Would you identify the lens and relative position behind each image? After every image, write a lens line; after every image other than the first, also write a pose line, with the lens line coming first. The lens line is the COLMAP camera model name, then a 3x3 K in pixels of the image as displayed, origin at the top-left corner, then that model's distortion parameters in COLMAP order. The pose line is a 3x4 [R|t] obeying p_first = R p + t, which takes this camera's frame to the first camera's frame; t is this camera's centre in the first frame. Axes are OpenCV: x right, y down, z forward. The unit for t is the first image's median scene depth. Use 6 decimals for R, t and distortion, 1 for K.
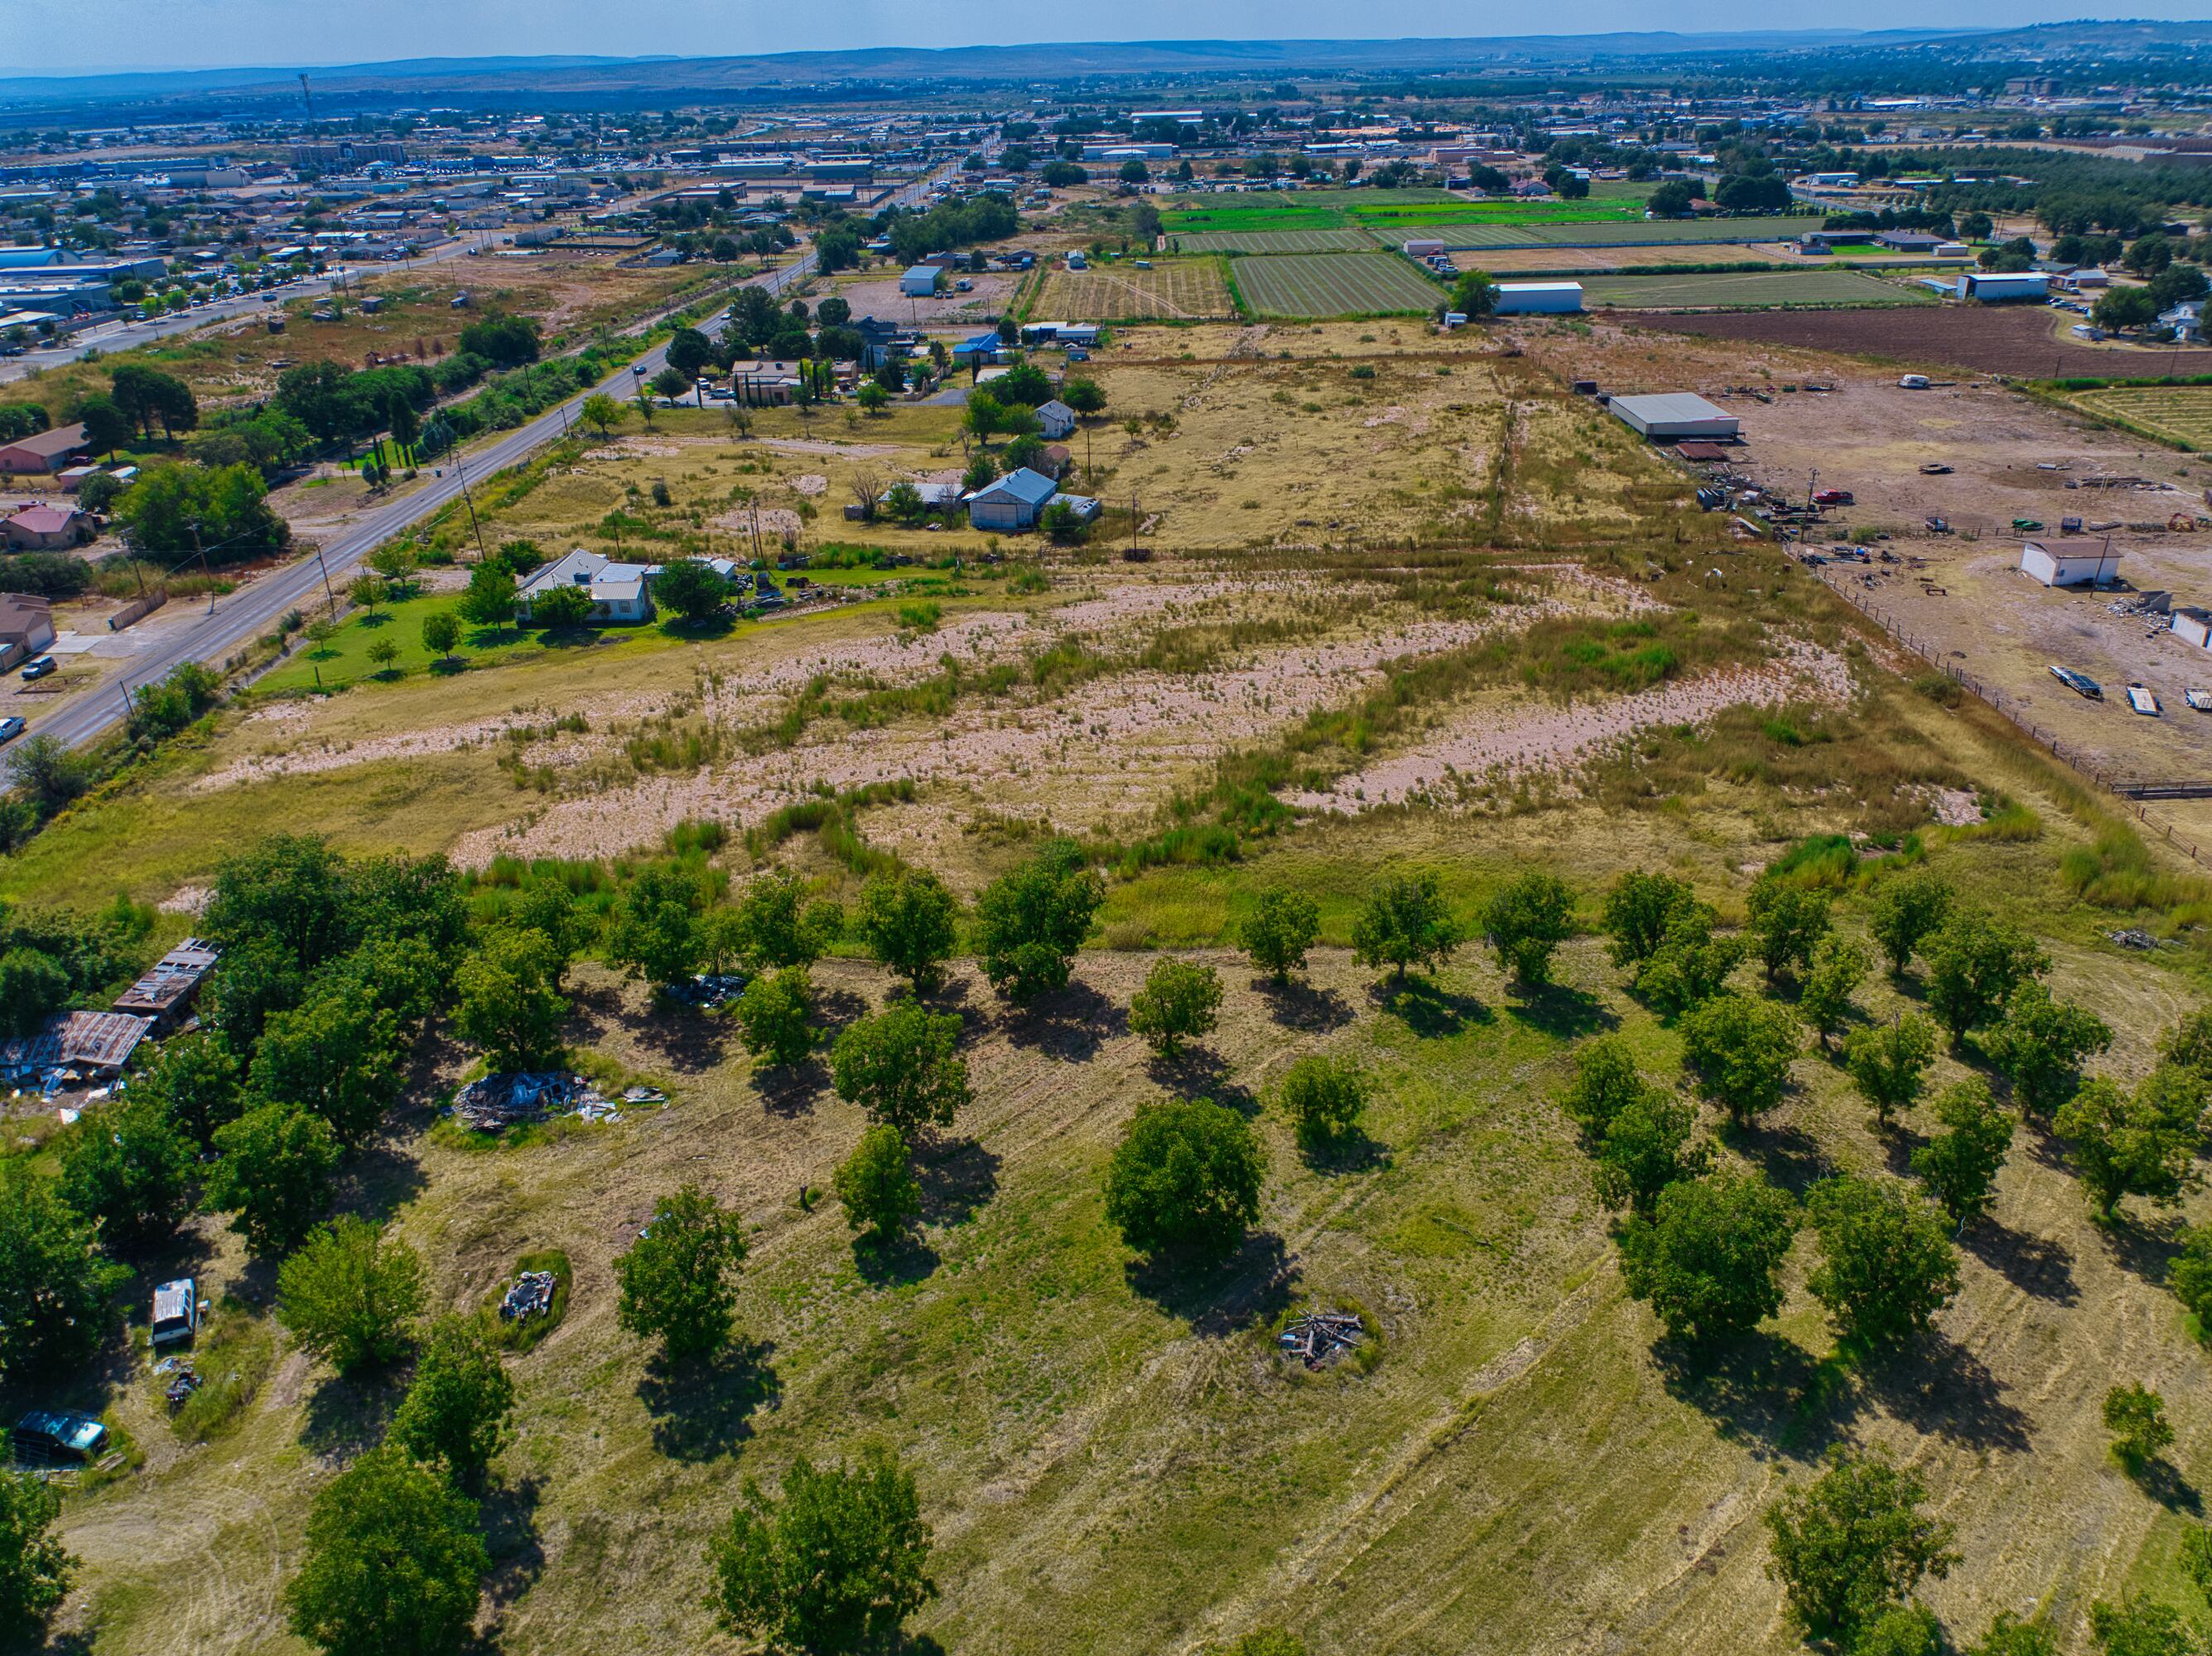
lens RADIAL K [[1567.0, 0, 1106.0], [0, 1567.0, 828.0], [0, 0, 1]] dist [0.032191, -0.041315]
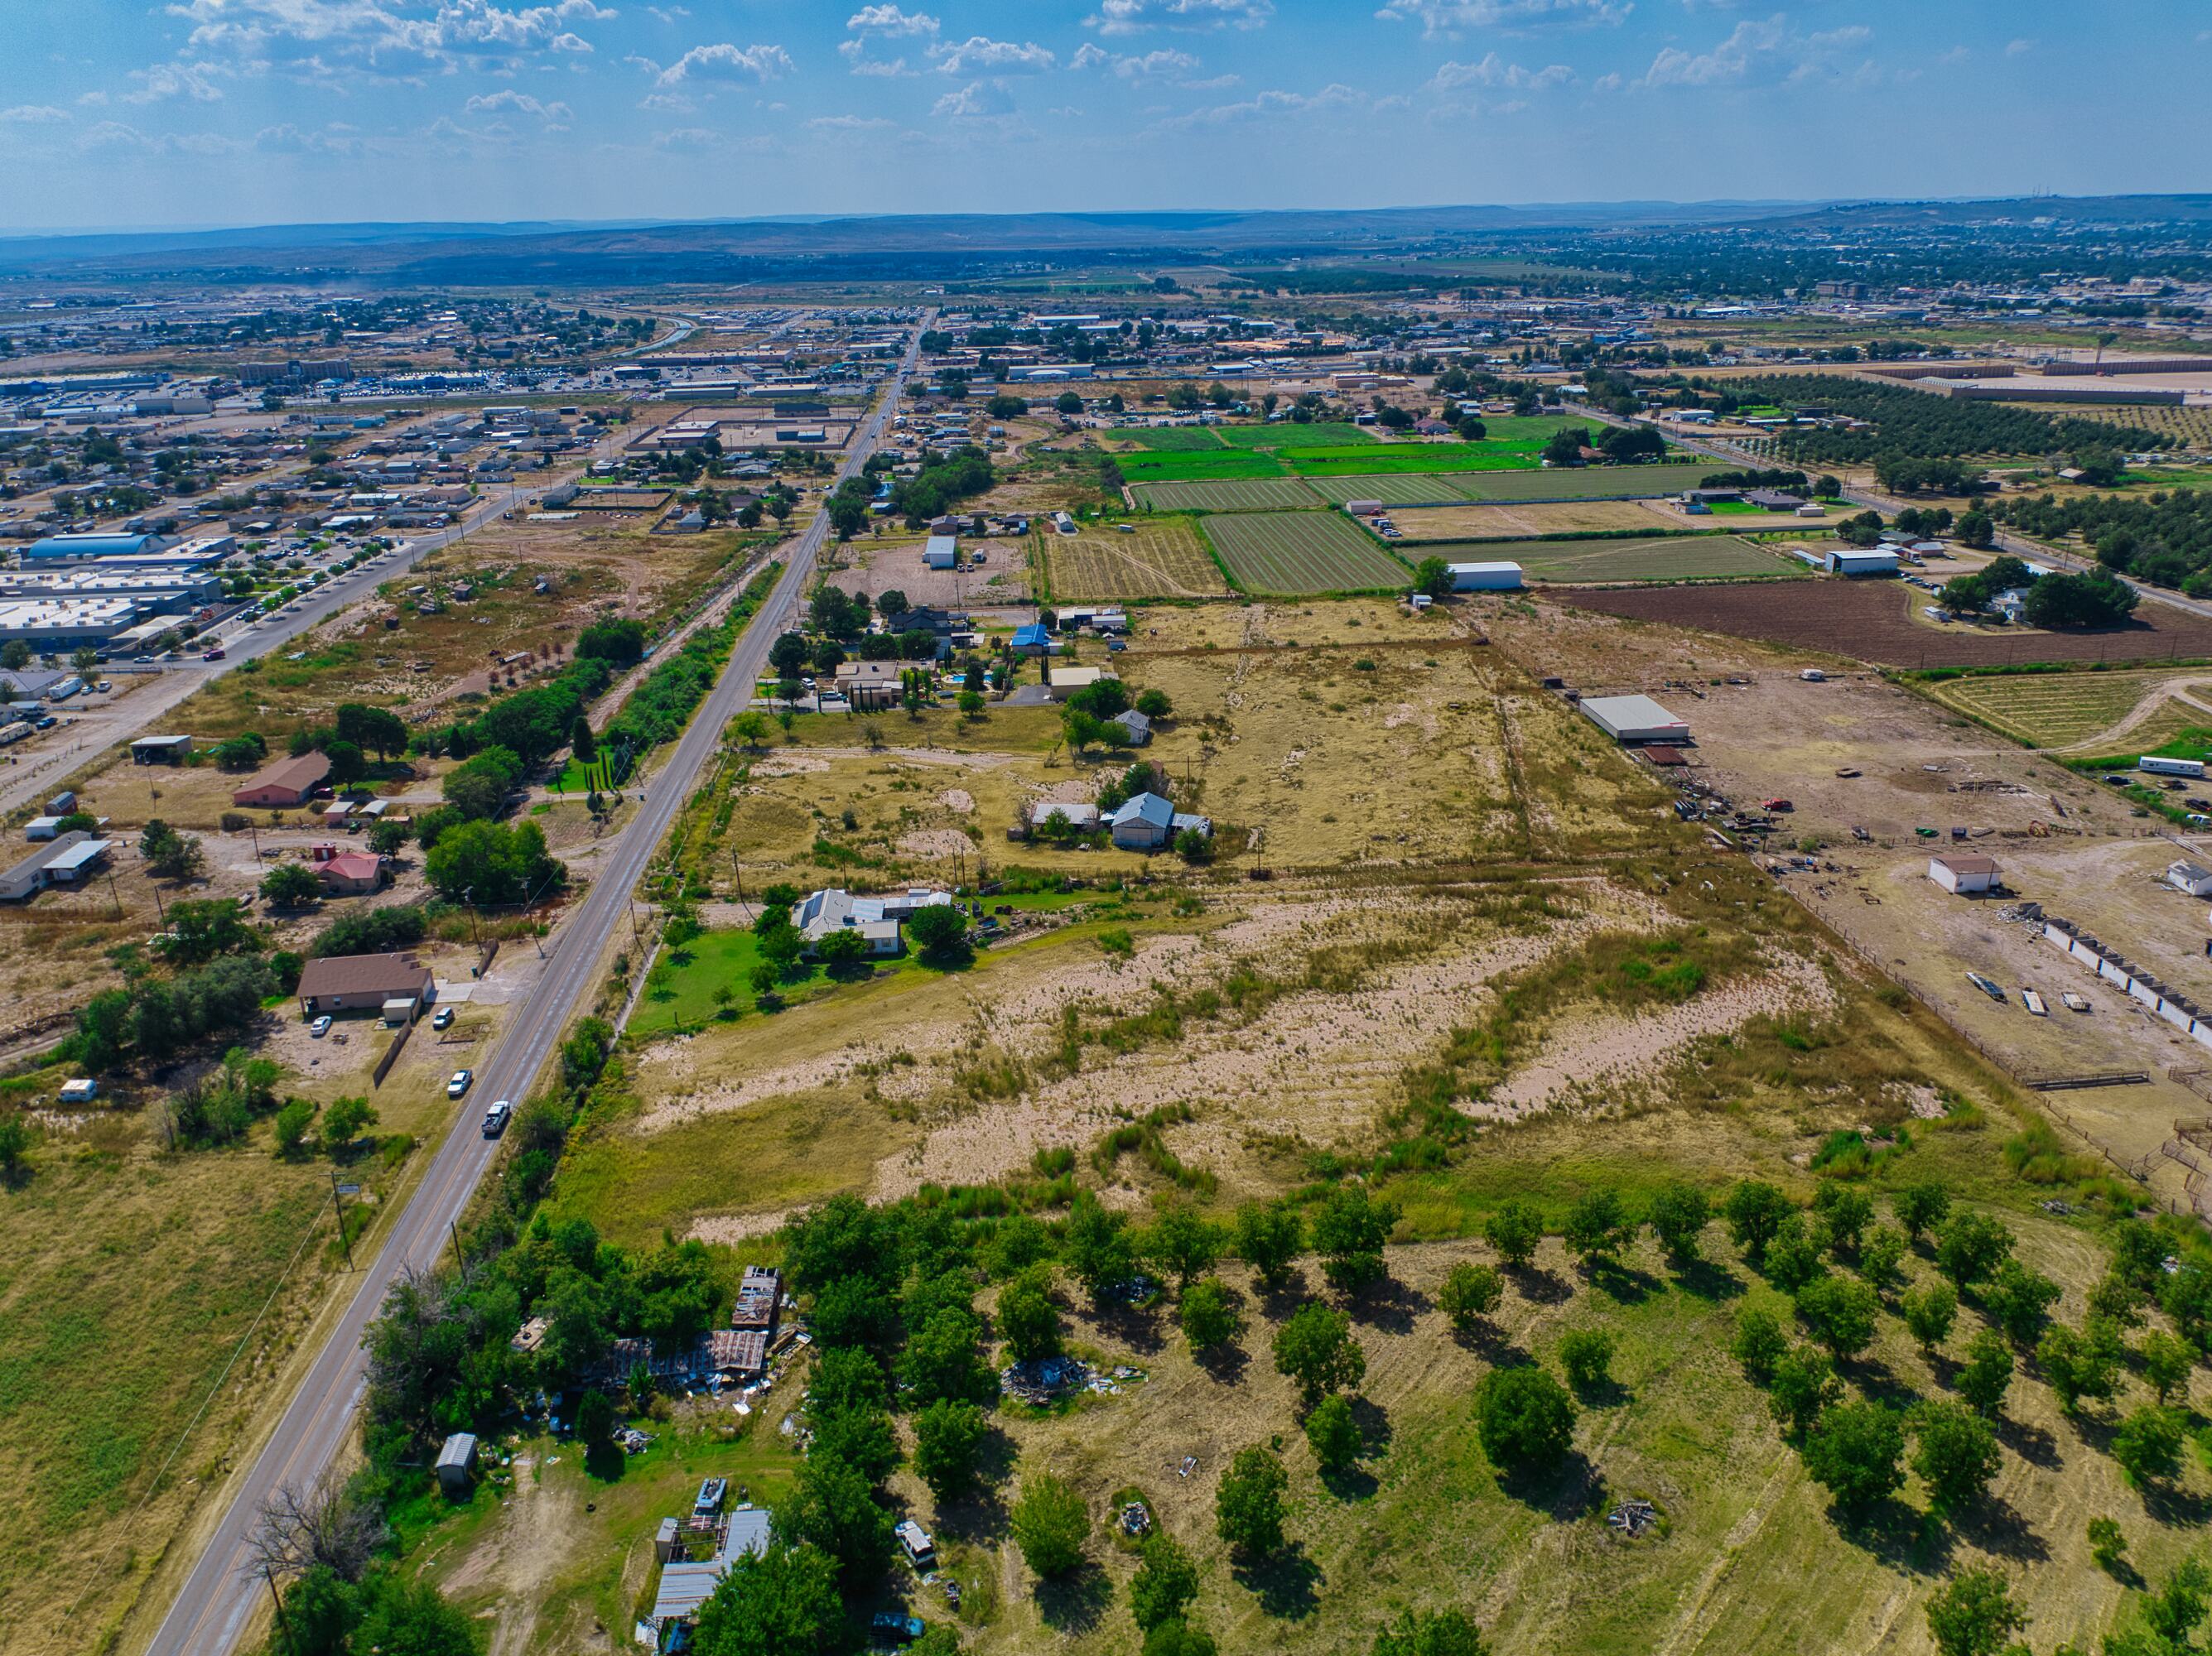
lens RADIAL K [[1567.0, 0, 1106.0], [0, 1567.0, 828.0], [0, 0, 1]] dist [0.032191, -0.041315]
pose [[0.996571, -0.028657, 0.077624, -0.228817], [0.035288, 0.995718, -0.085445, -0.120903], [-0.074843, 0.087891, 0.993315, -0.293244]]
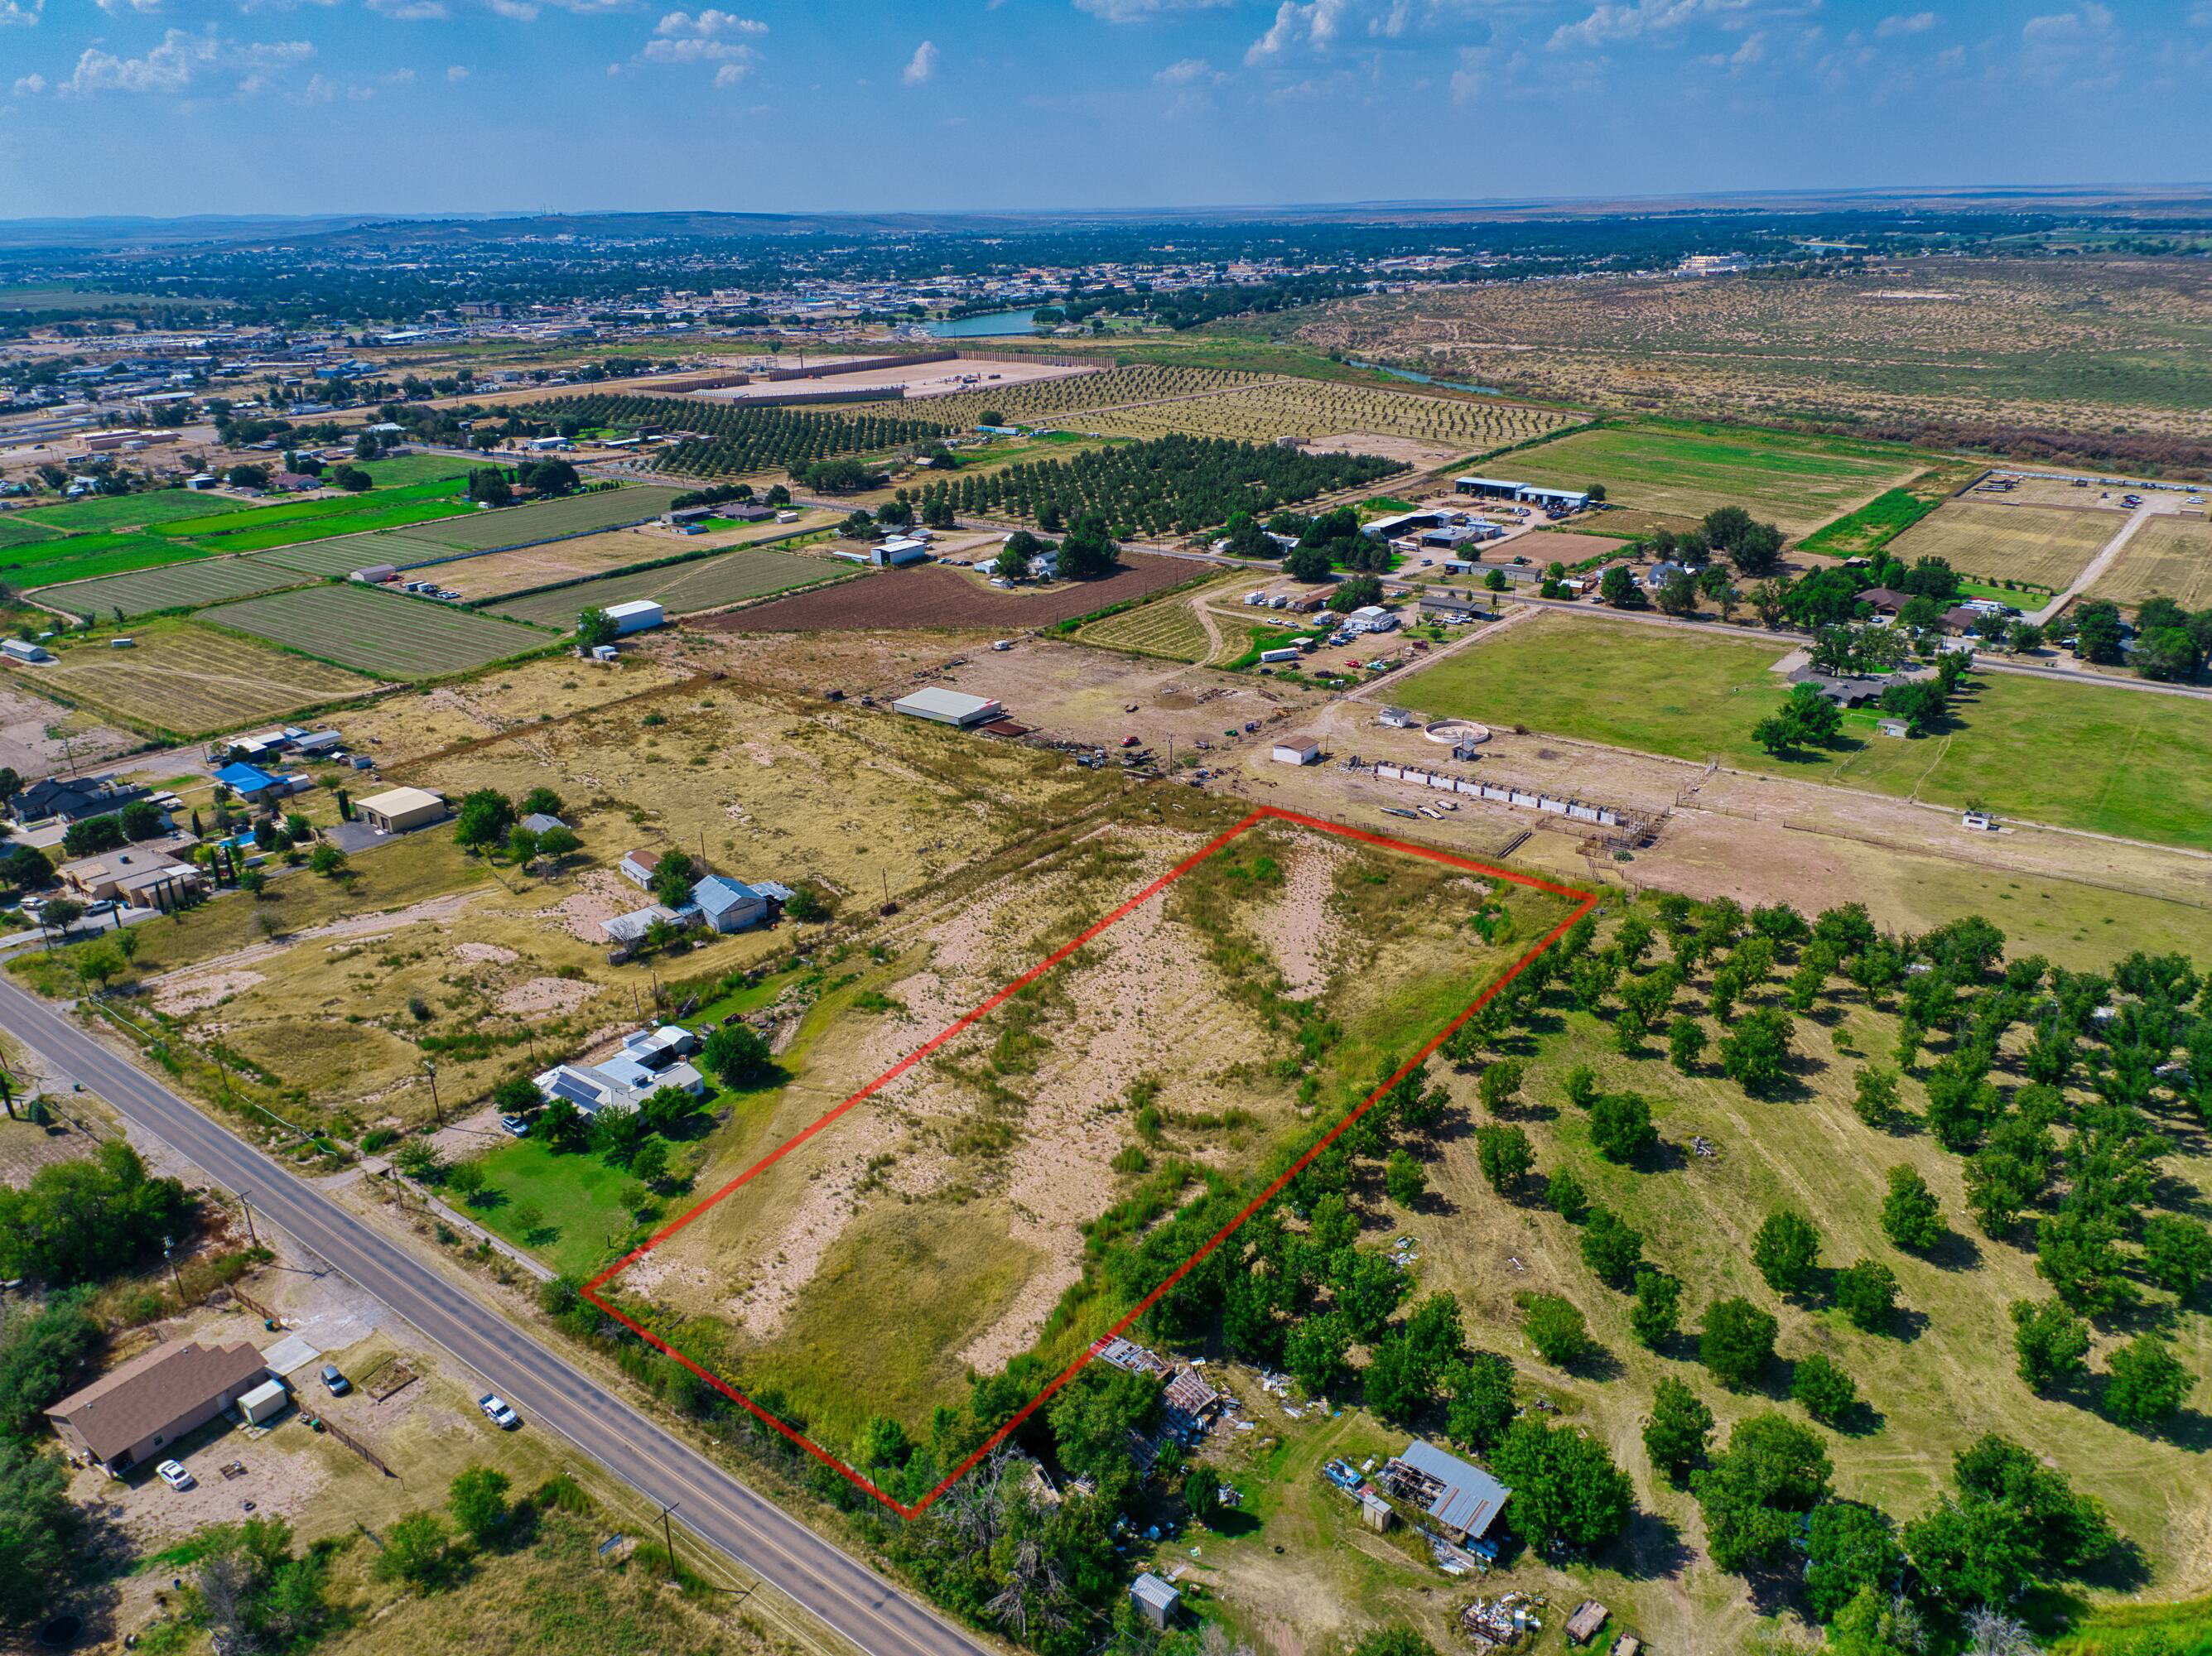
lens RADIAL K [[1569.3, 0, 1106.0], [0, 1569.3, 828.0], [0, 0, 1]] dist [0.034425, -0.044625]
pose [[0.598221, -0.285450, 0.748765, -0.972929], [0.355870, 0.931840, 0.070924, -0.302713], [-0.717975, 0.224035, 0.659030, -0.051297]]
